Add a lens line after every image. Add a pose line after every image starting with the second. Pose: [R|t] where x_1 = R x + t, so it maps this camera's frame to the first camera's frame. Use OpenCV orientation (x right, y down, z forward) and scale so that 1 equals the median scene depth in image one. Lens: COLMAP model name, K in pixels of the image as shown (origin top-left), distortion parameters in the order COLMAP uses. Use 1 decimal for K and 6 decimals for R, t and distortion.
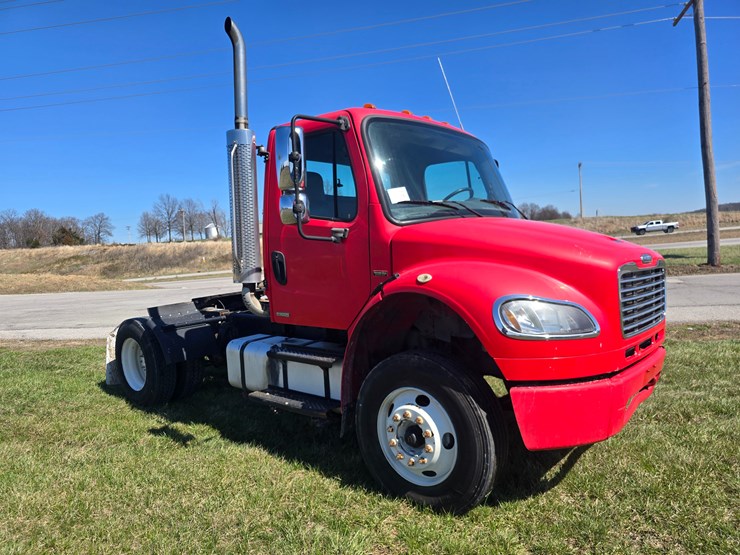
lens RADIAL K [[491.8, 0, 370.0], [0, 491.8, 277.5], [0, 0, 1]] dist [0.048764, -0.042990]
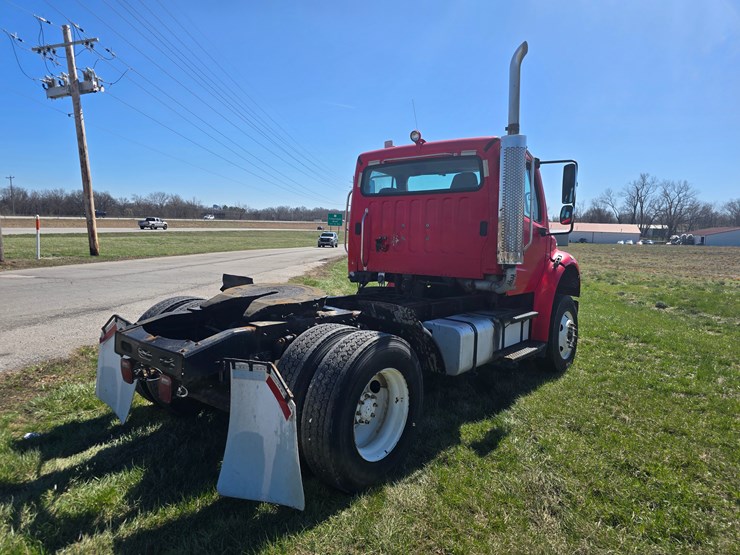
lens RADIAL K [[493.8, 0, 367.1], [0, 493.8, 266.3], [0, 0, 1]] dist [0.042784, -0.048499]
pose [[-0.039070, -0.008797, 0.999198, -1.434098], [0.029704, 0.999509, 0.009961, -0.006030], [-0.998795, 0.030069, -0.038790, 1.408082]]
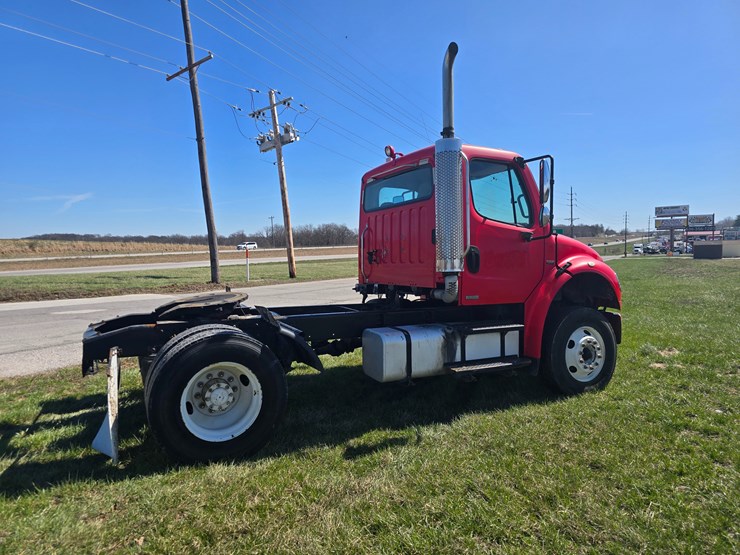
lens RADIAL K [[492.4, 0, 357.6], [0, 492.4, 267.5], [0, 0, 1]] dist [0.034958, -0.001567]
pose [[0.404672, 0.025100, 0.914117, -1.386340], [0.043748, 0.997947, -0.046769, 0.045095], [-0.913415, 0.058917, 0.402743, 0.751627]]
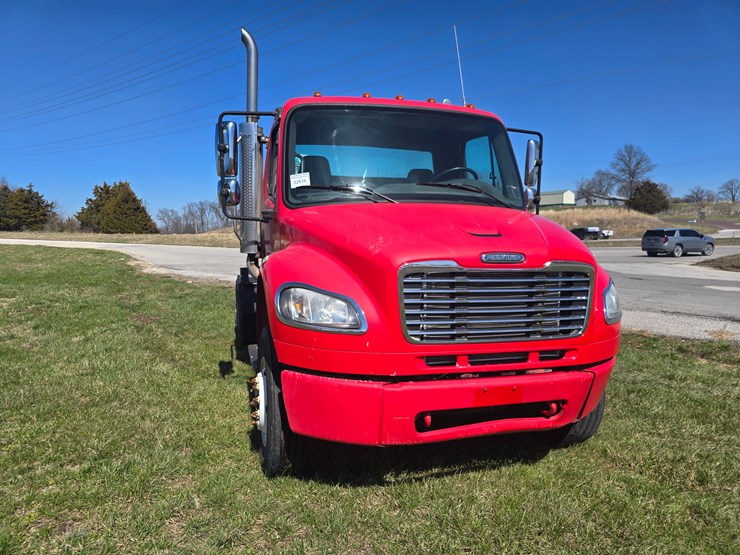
lens RADIAL K [[495.0, 0, 368.3], [0, 495.0, 274.9], [0, 0, 1]] dist [0.045933, -0.047234]
pose [[0.845765, 0.095495, -0.524940, 0.631271], [-0.068330, 0.995137, 0.070941, -0.041488], [0.529162, -0.024130, 0.848178, 0.136091]]
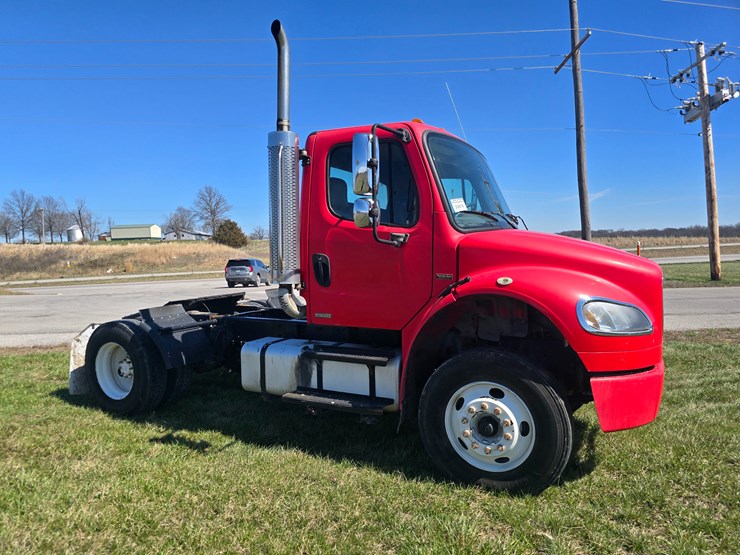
lens RADIAL K [[487.2, 0, 360.6], [0, 487.2, 277.0], [0, 0, 1]] dist [0.056780, -0.043355]
pose [[0.975591, 0.027521, 0.217862, -0.317918], [-0.021912, 0.999364, -0.028118, 0.021531], [-0.218498, 0.022658, 0.975574, -0.000495]]
